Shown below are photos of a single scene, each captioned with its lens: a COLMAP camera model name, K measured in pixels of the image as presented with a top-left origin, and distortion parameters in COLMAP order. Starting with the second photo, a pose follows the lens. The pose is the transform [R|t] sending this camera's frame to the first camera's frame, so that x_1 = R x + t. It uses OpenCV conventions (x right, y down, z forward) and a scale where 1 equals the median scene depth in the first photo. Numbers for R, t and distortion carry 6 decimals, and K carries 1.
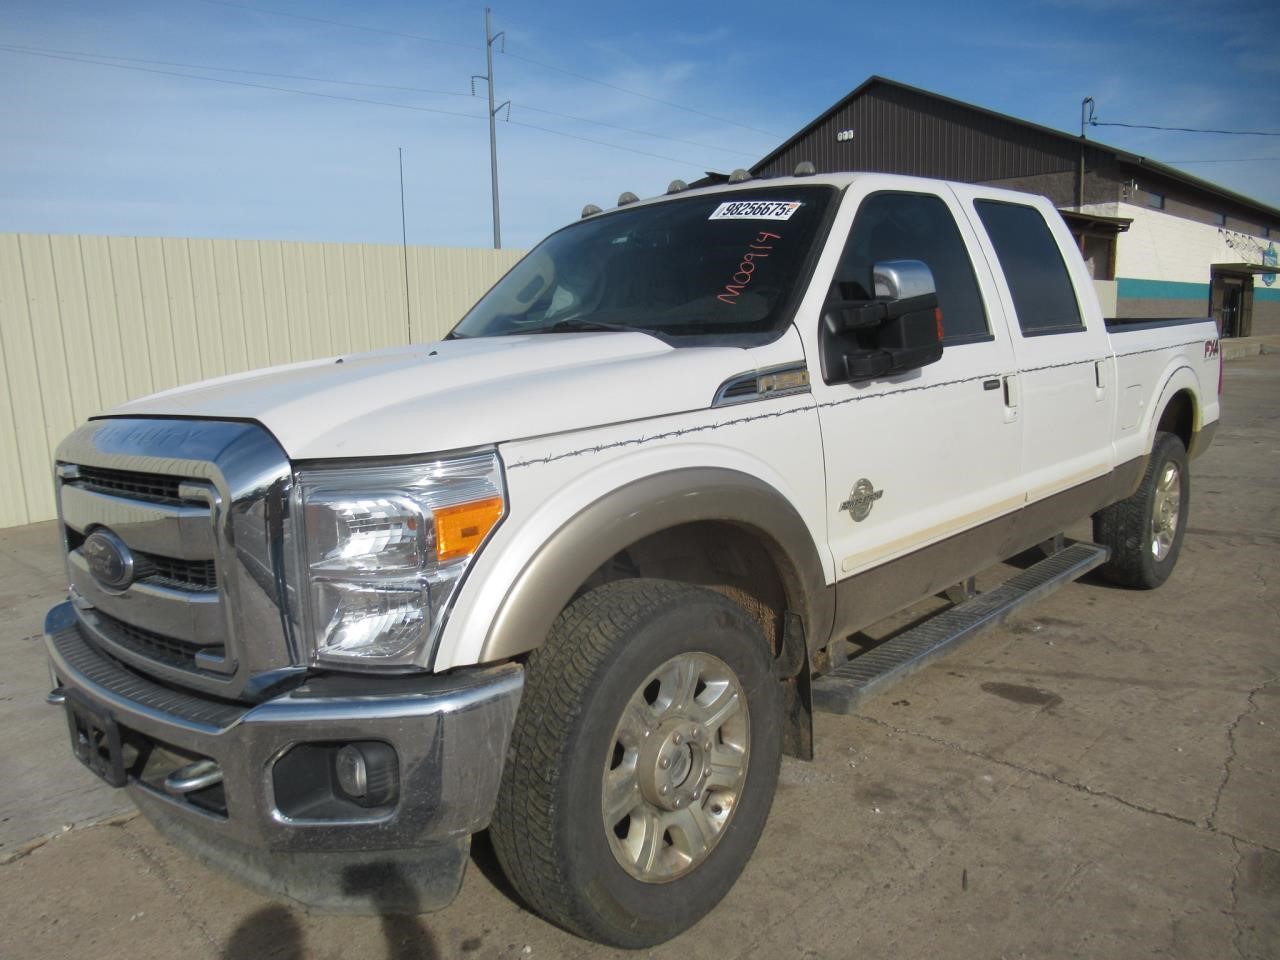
lens RADIAL K [[918.5, 0, 642.6], [0, 918.5, 433.6], [0, 0, 1]] dist [-0.002880, 0.000301]
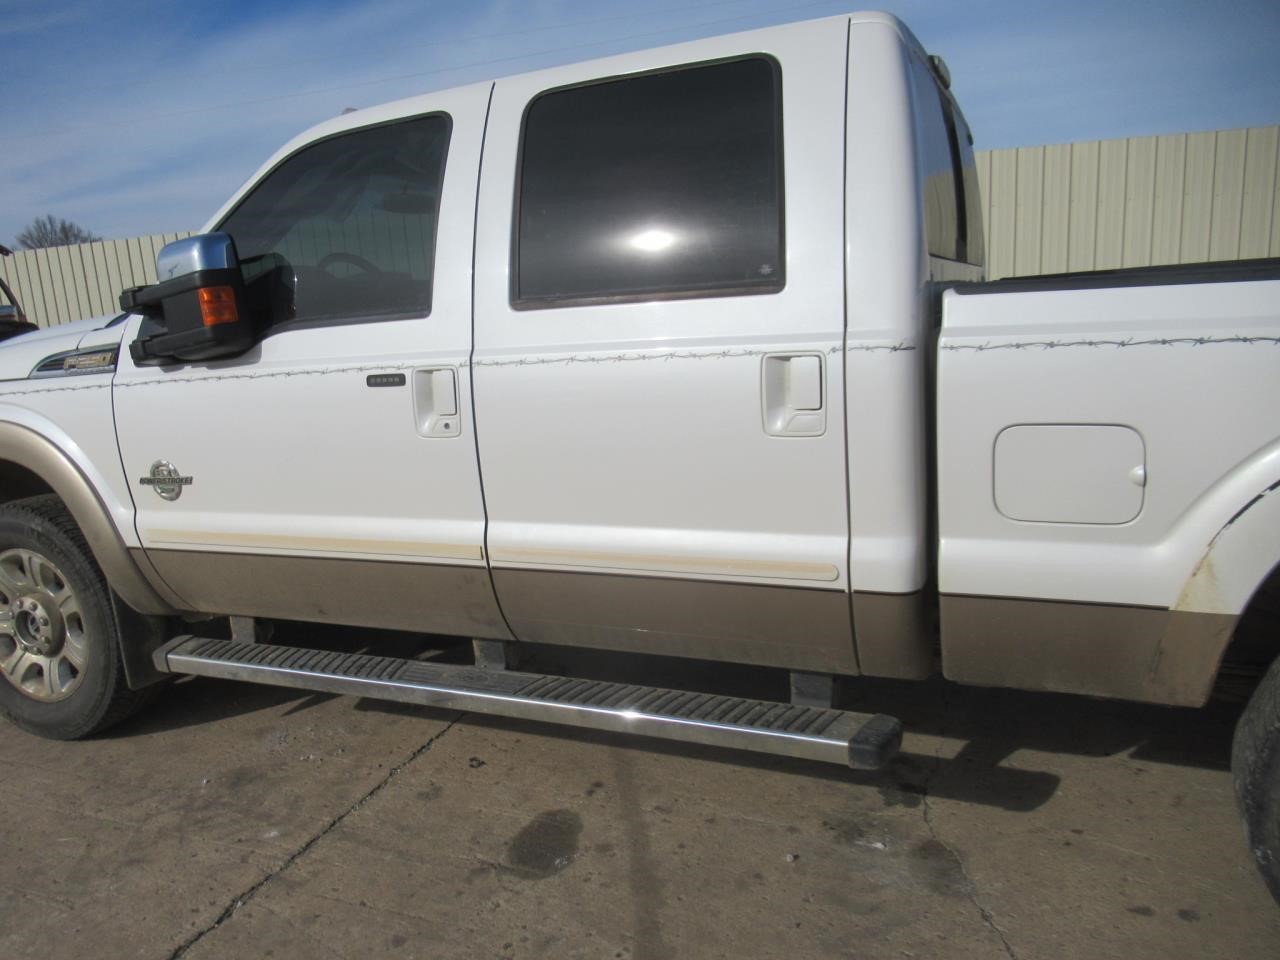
lens RADIAL K [[892.1, 0, 667.6], [0, 892.1, 474.6], [0, 0, 1]] dist [0.015257, -0.002345]
pose [[0.377330, 0.167982, -0.910716, 1.223630], [-0.061336, 0.985785, 0.156415, -0.113229], [0.924045, -0.003161, 0.382270, 1.017607]]
